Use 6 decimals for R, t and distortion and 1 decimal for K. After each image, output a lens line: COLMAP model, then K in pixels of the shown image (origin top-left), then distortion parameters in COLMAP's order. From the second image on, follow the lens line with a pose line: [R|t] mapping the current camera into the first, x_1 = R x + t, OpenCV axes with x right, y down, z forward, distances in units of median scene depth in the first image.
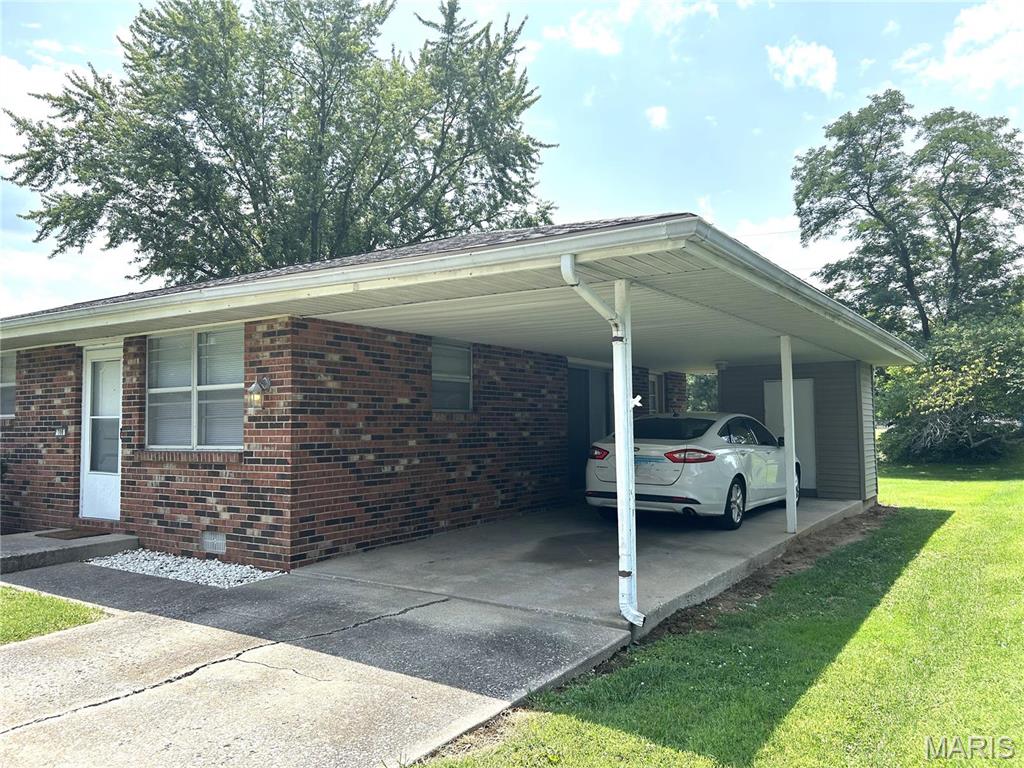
lens RADIAL K [[775.5, 0, 512.0], [0, 775.5, 384.0], [0, 0, 1]] dist [0.025338, -0.000511]
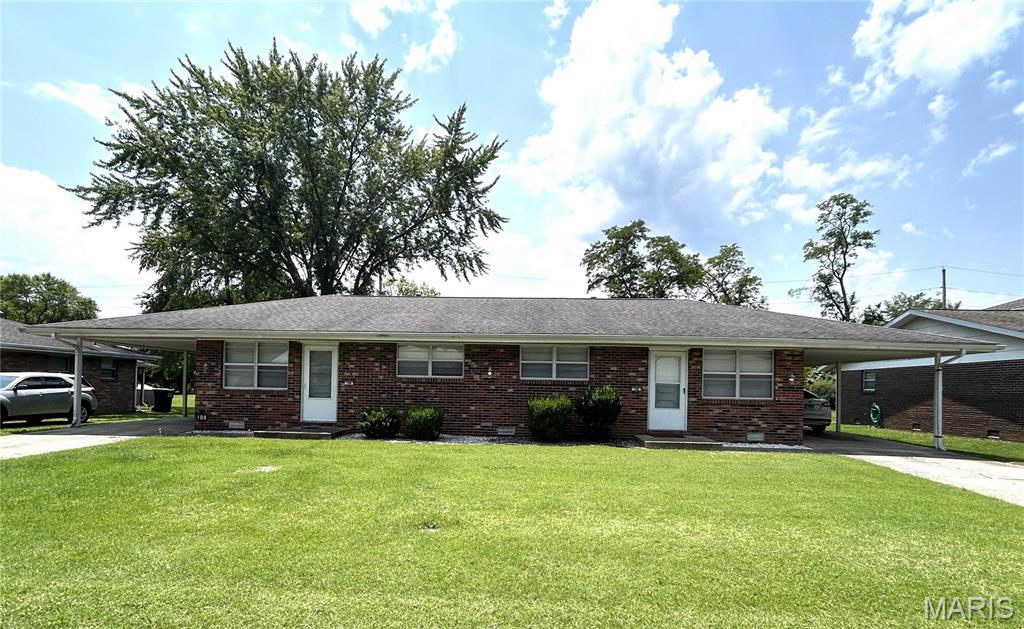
lens RADIAL K [[534.5, 0, 511.7], [0, 534.5, 388.7], [0, 0, 1]] dist [-0.000715, -0.000257]
pose [[0.862525, 0.027825, 0.505249, -0.519881], [-0.058053, 0.997335, 0.044179, 0.005781], [-0.502674, -0.067437, 0.861842, -0.018382]]
